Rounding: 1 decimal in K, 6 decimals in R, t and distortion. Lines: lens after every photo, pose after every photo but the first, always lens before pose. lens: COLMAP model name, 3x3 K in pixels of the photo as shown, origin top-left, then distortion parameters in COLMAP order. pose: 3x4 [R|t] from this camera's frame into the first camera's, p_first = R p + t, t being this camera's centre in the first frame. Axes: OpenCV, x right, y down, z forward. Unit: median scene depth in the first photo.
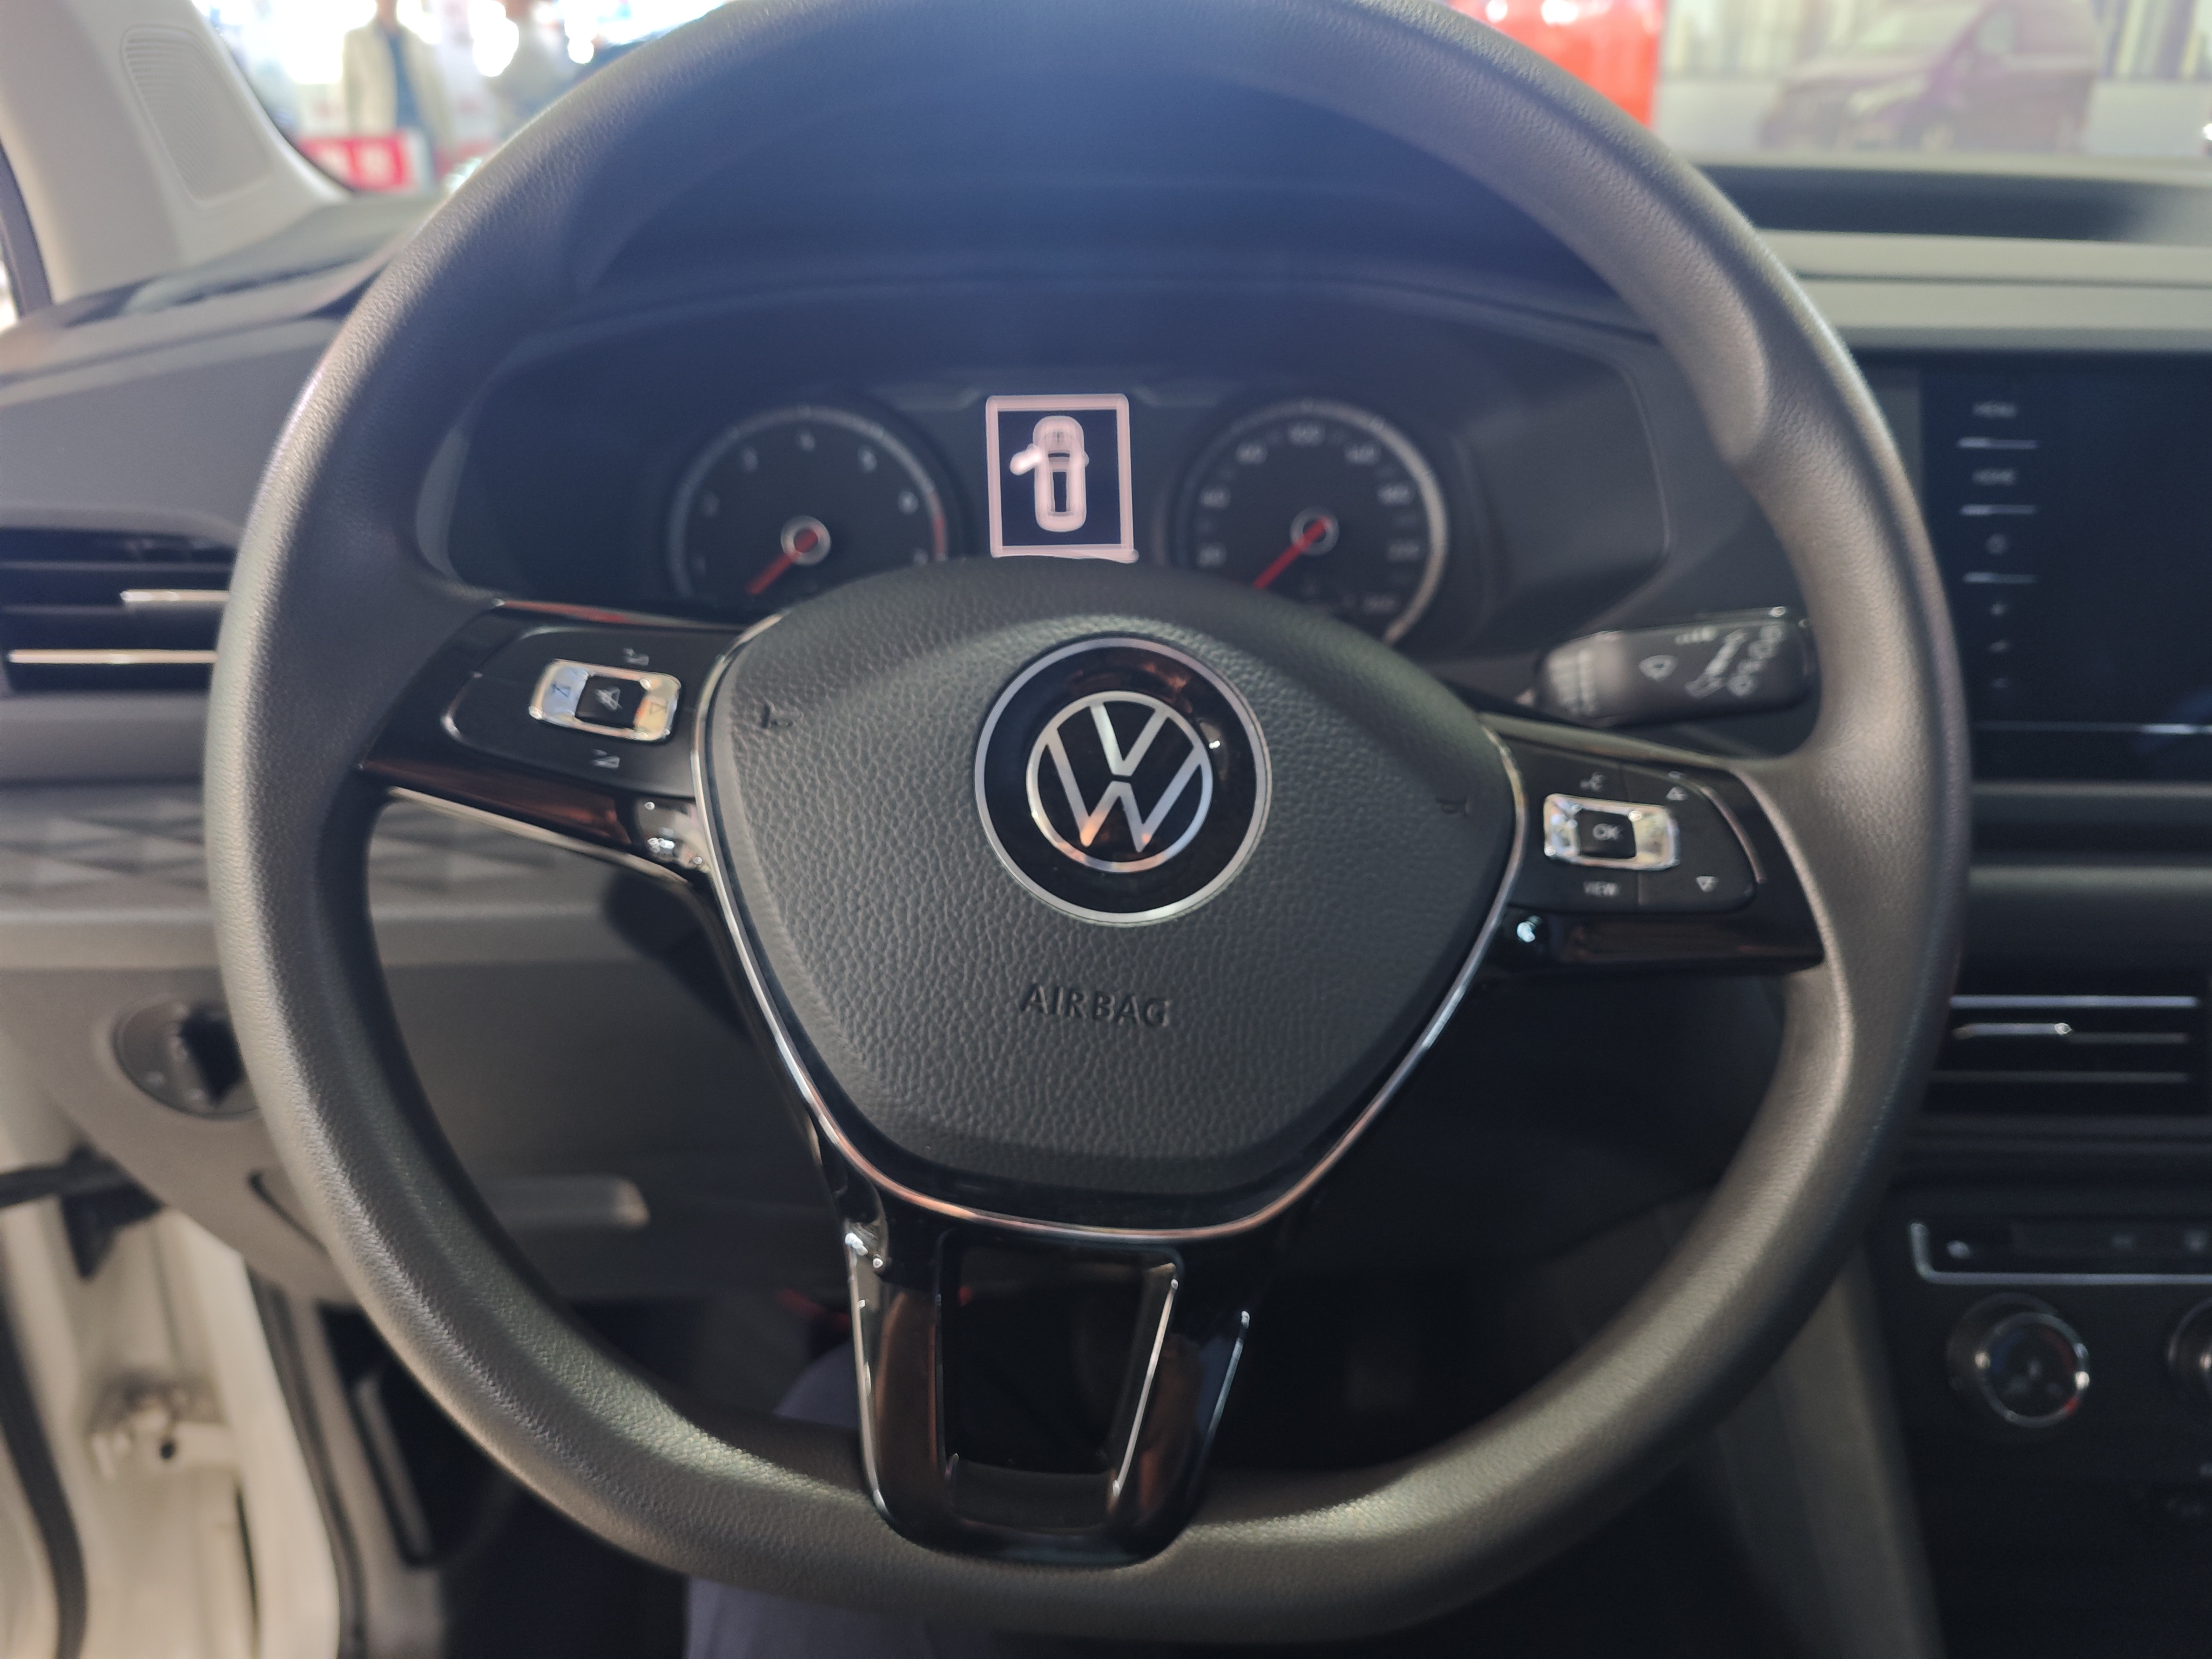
lens RADIAL K [[1570.3, 0, 1106.0], [0, 1570.3, 829.5], [0, 0, 1]] dist [0.005694, -0.046759]
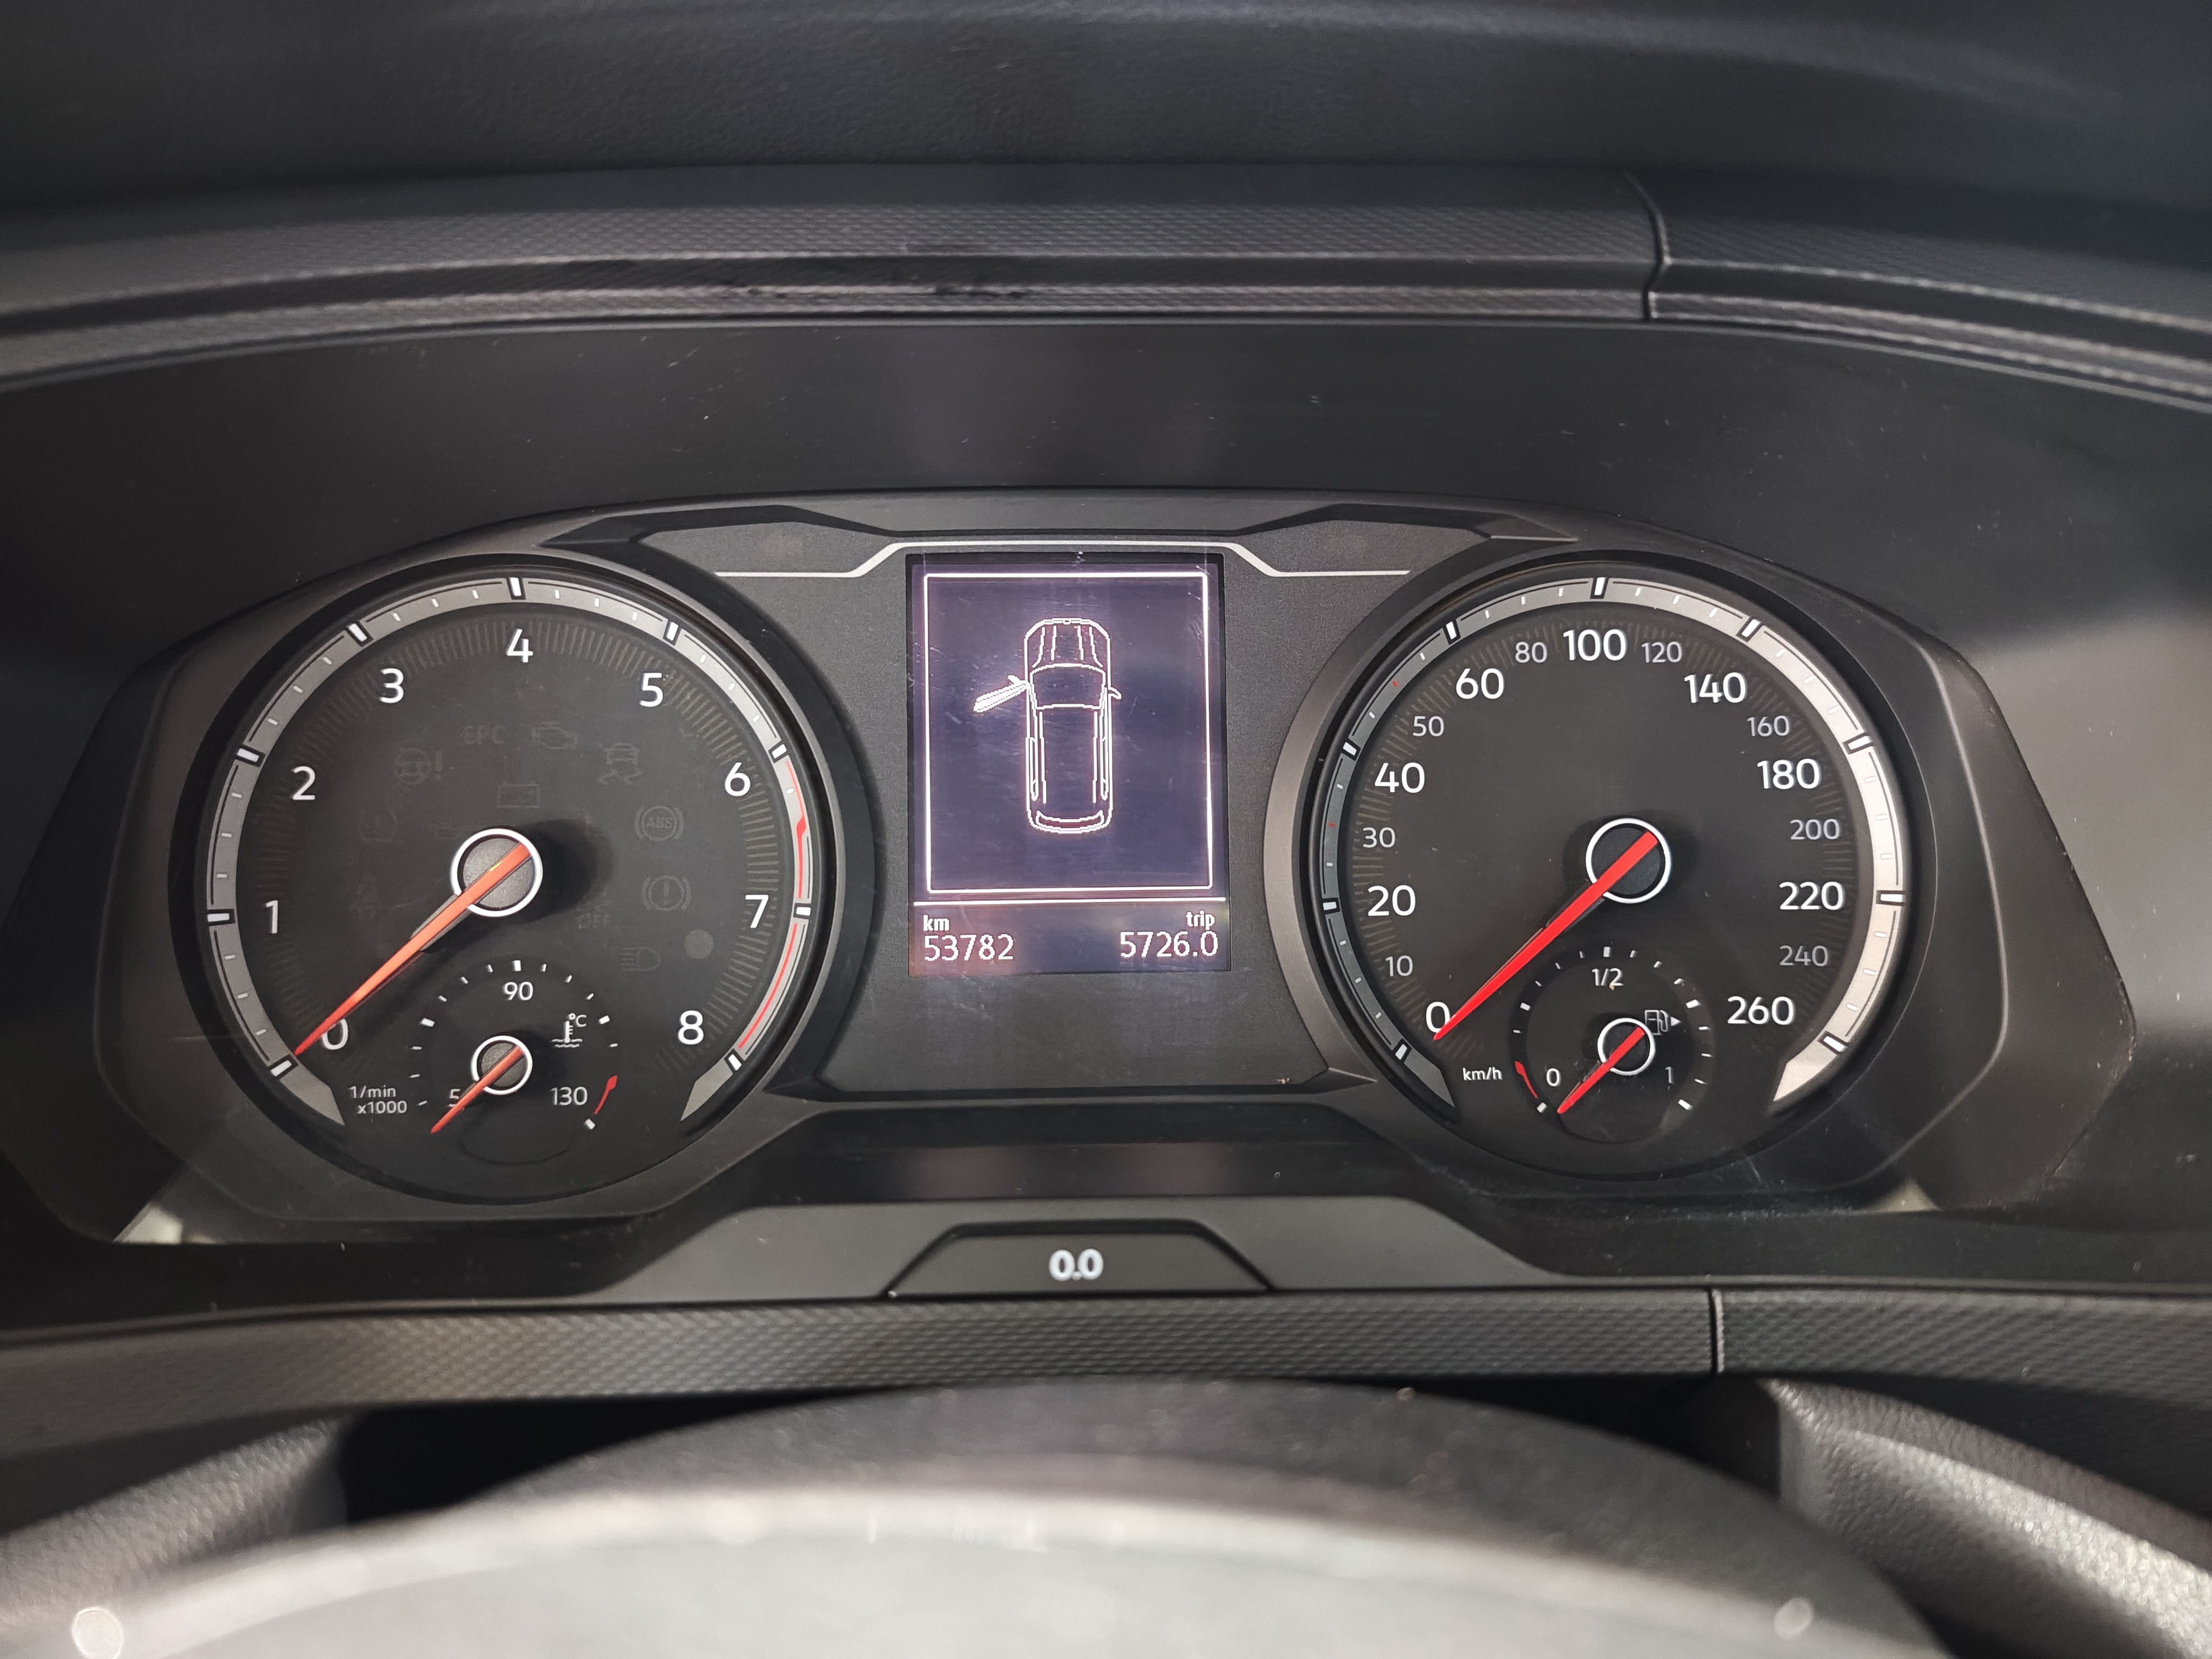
lens RADIAL K [[1570.3, 0, 1106.0], [0, 1570.3, 829.5], [0, 0, 1]] dist [0.005694, -0.046759]
pose [[0.999937, 0.011186, 0.000106, -0.018016], [-0.011147, 0.997186, -0.074134, -0.161628], [-0.000935, 0.074128, 0.997248, 0.542683]]
